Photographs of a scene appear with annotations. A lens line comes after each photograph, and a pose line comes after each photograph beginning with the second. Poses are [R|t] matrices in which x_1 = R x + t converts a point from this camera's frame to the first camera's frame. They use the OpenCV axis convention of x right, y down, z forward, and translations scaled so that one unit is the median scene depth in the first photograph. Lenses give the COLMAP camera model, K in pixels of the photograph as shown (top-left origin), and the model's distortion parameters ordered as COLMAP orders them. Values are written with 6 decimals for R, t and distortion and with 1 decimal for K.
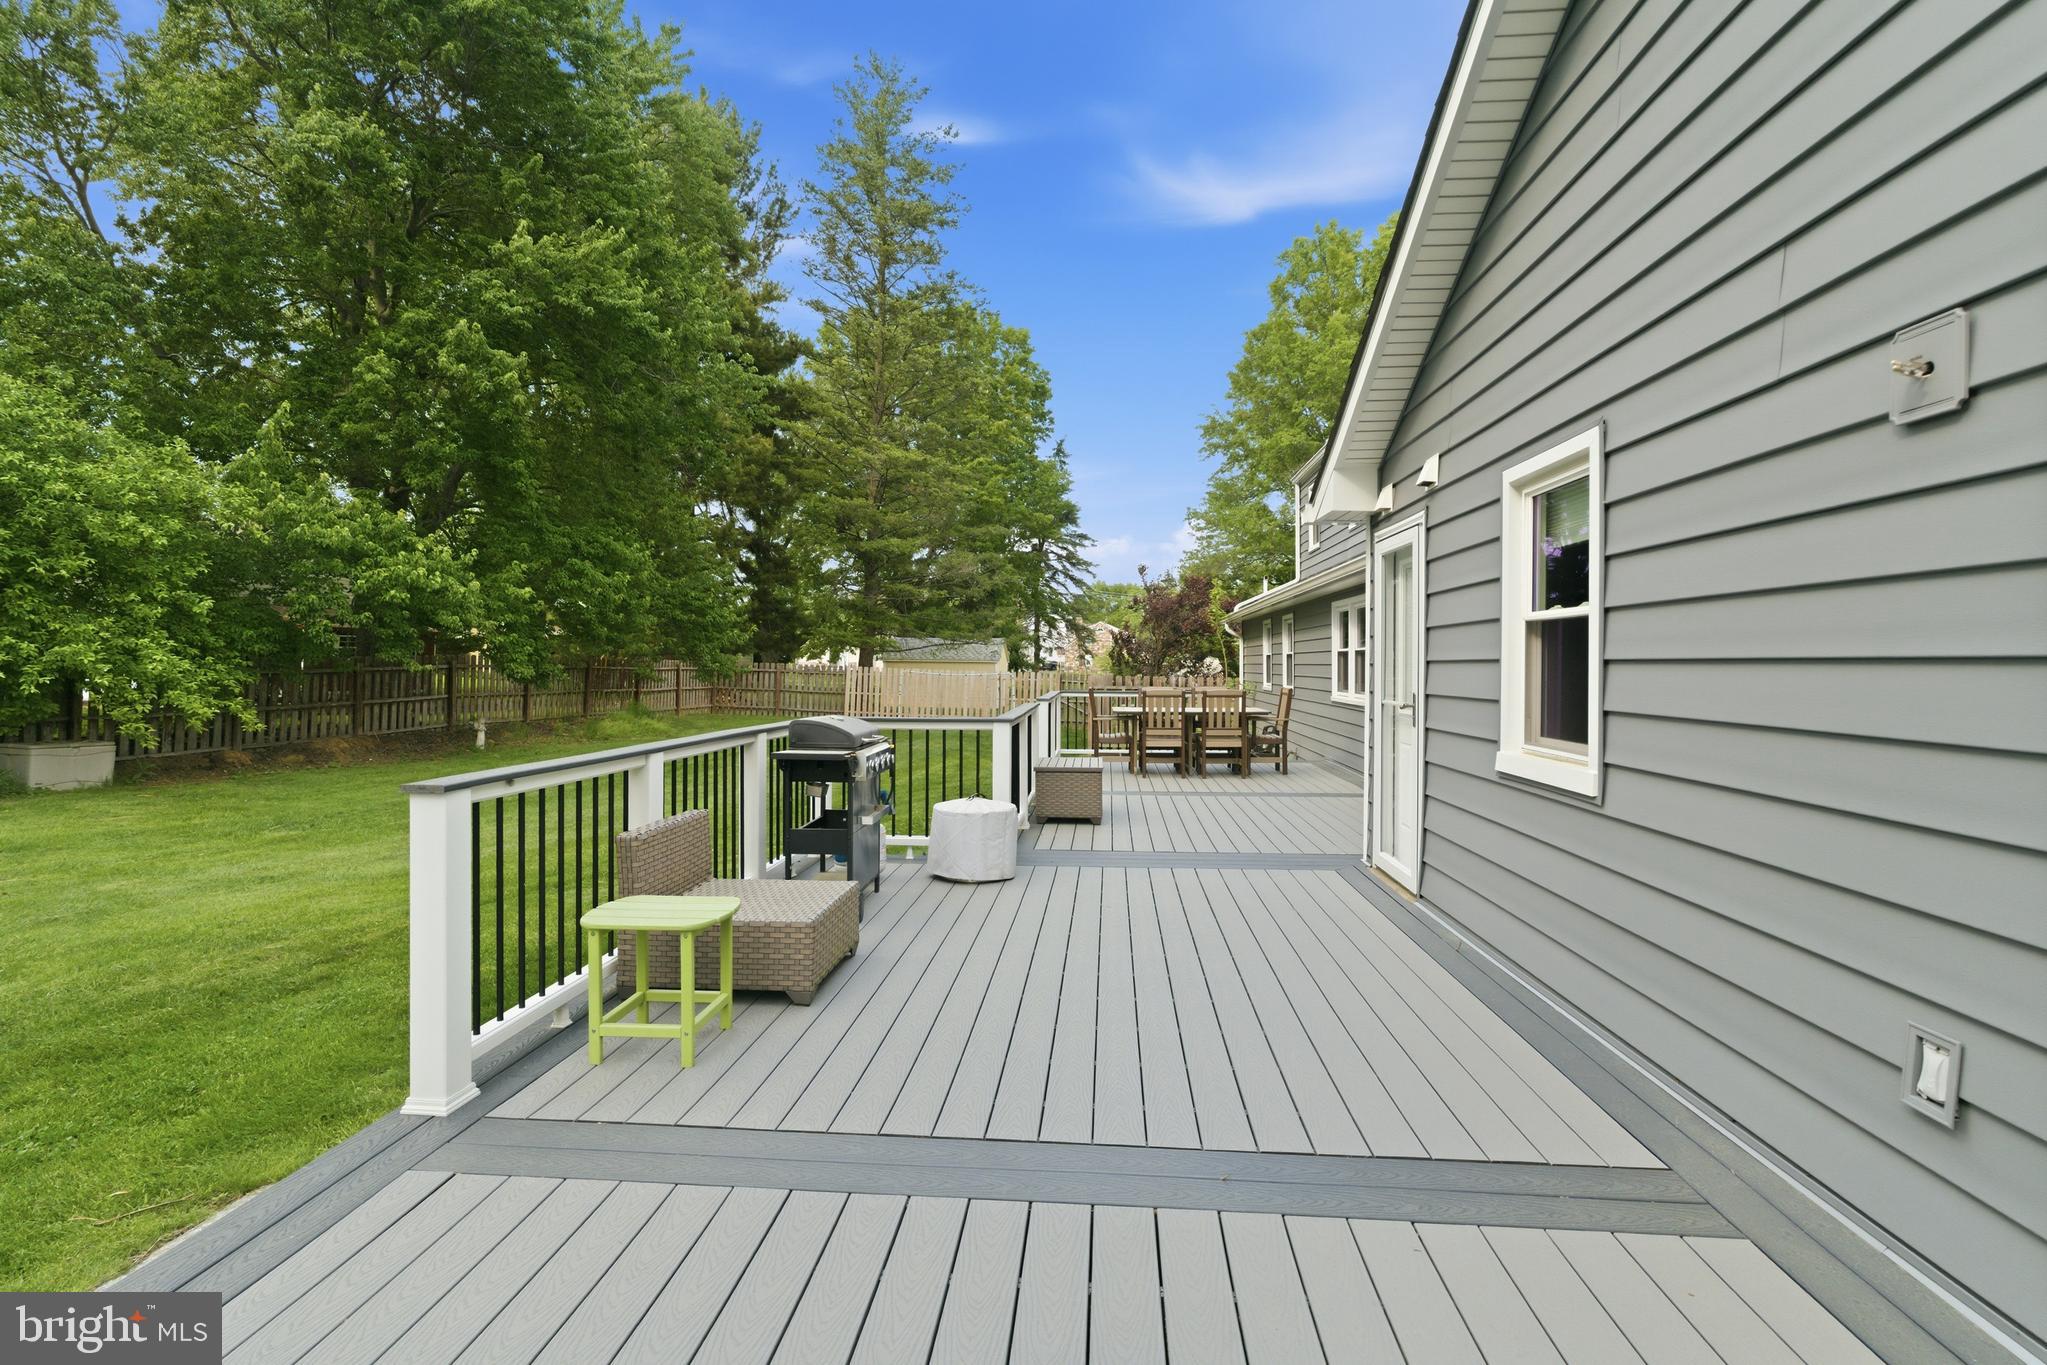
lens RADIAL K [[940.2, 0, 1006.5], [0, 940.2, 652.9], [0, 0, 1]] dist [-0.000145, 0.002276]
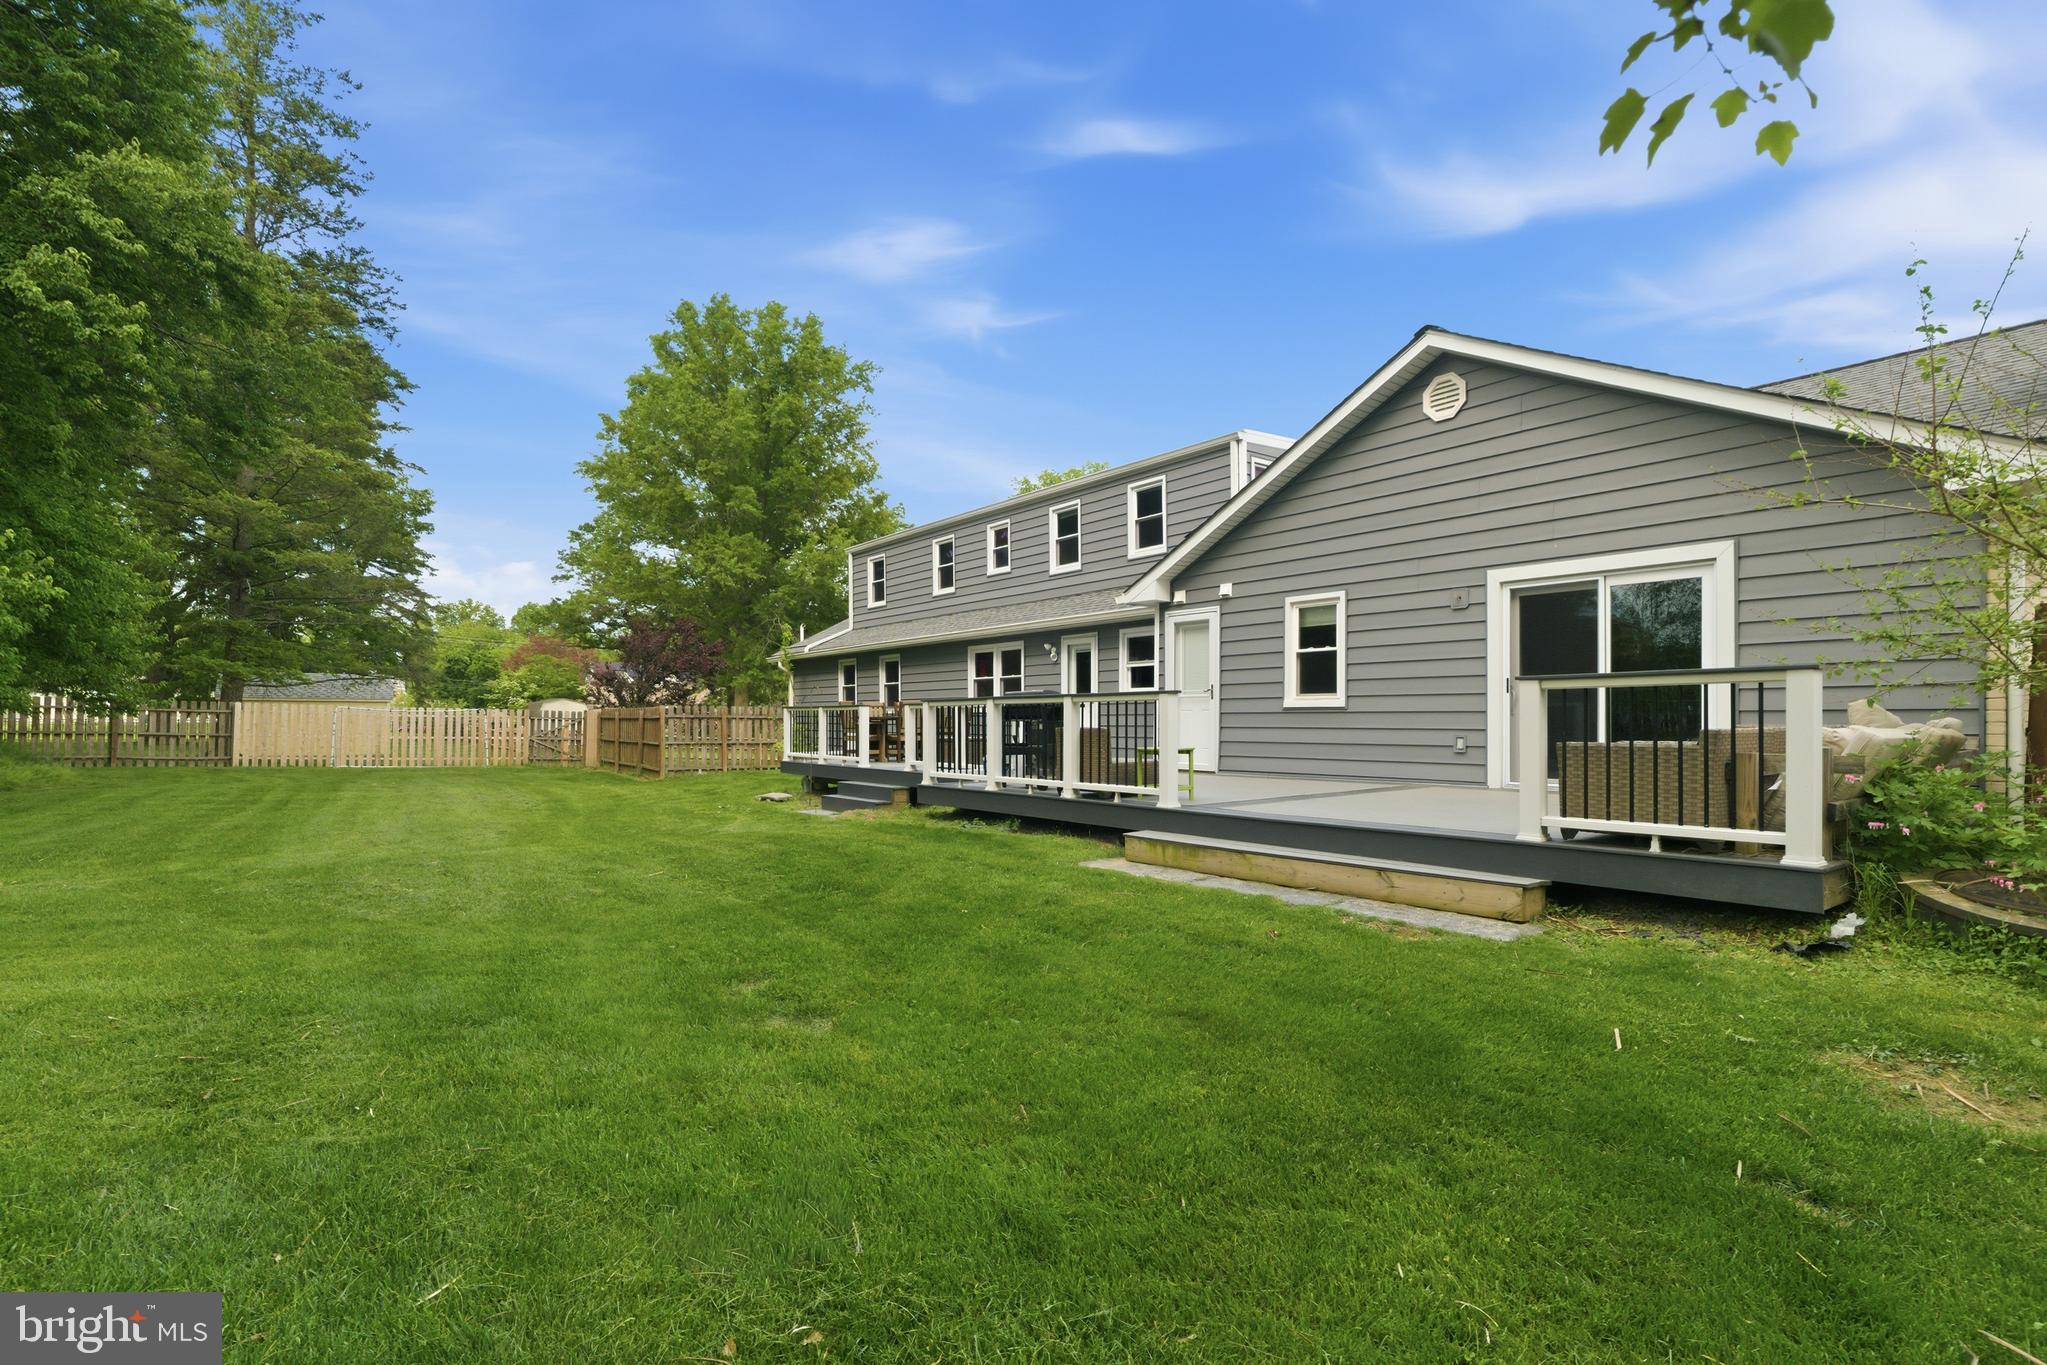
lens RADIAL K [[940.2, 0, 1018.6], [0, 940.2, 715.9], [0, 0, 1]] dist [-0.000145, 0.002276]
pose [[0.739887, -0.007802, 0.672686, -0.286905], [-0.001455, 0.999912, 0.013197, 0.017595], [-0.672730, -0.010743, 0.739810, -0.076194]]
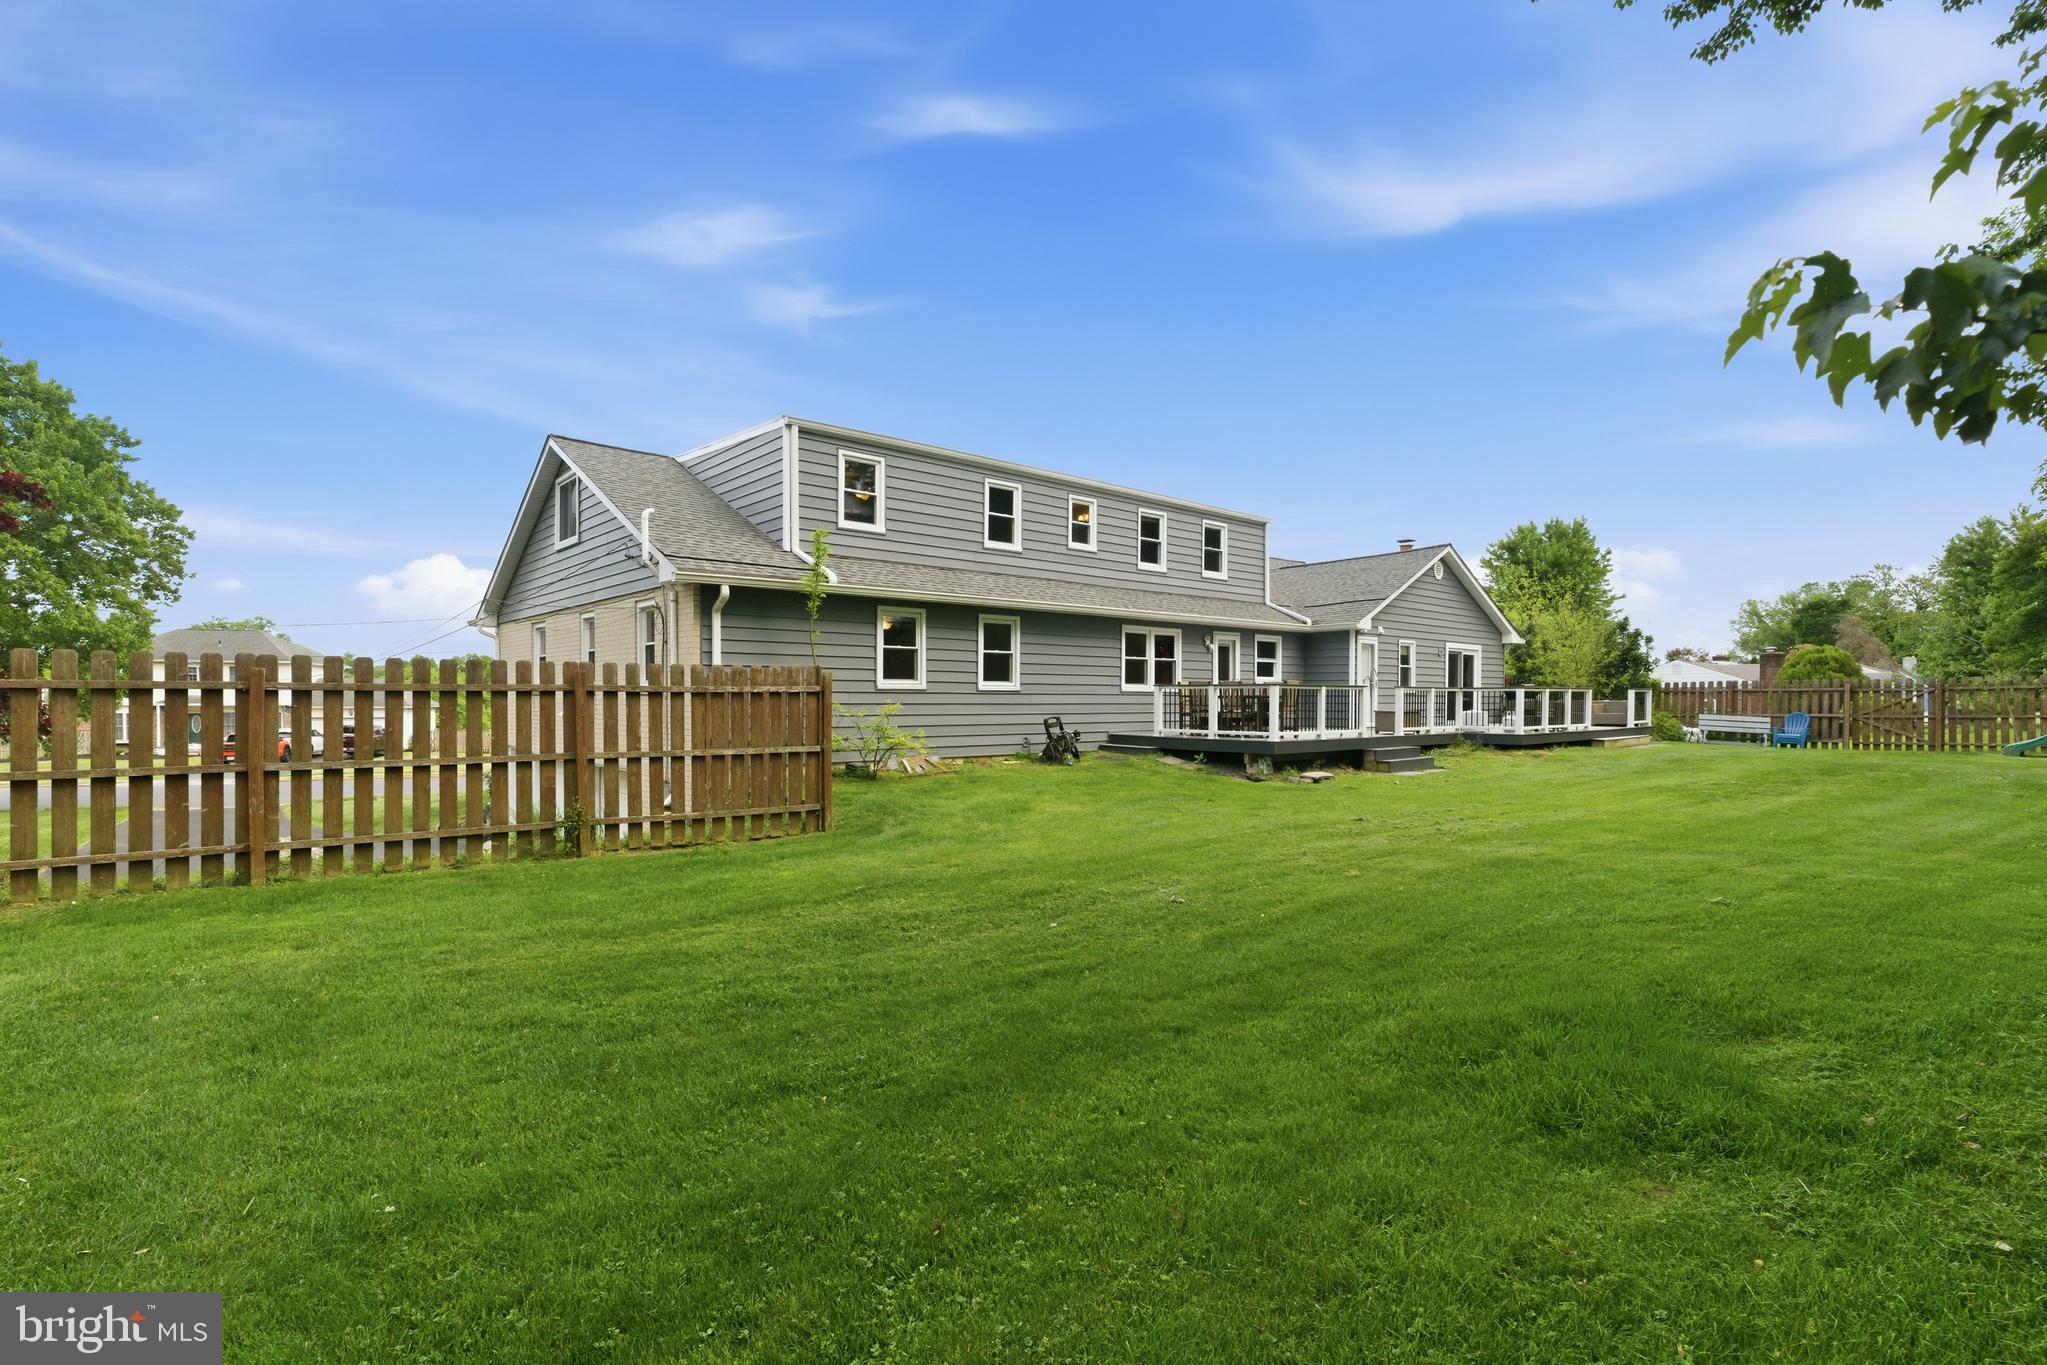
lens RADIAL K [[940.2, 0, 1024.3], [0, 940.2, 703.0], [0, 0, 1]] dist [-0.000145, 0.002276]
pose [[-0.714680, -0.018802, 0.699198, -0.279801], [-0.019787, 0.999782, 0.006659, 0.030044], [-0.699171, -0.009076, -0.714897, 1.015631]]
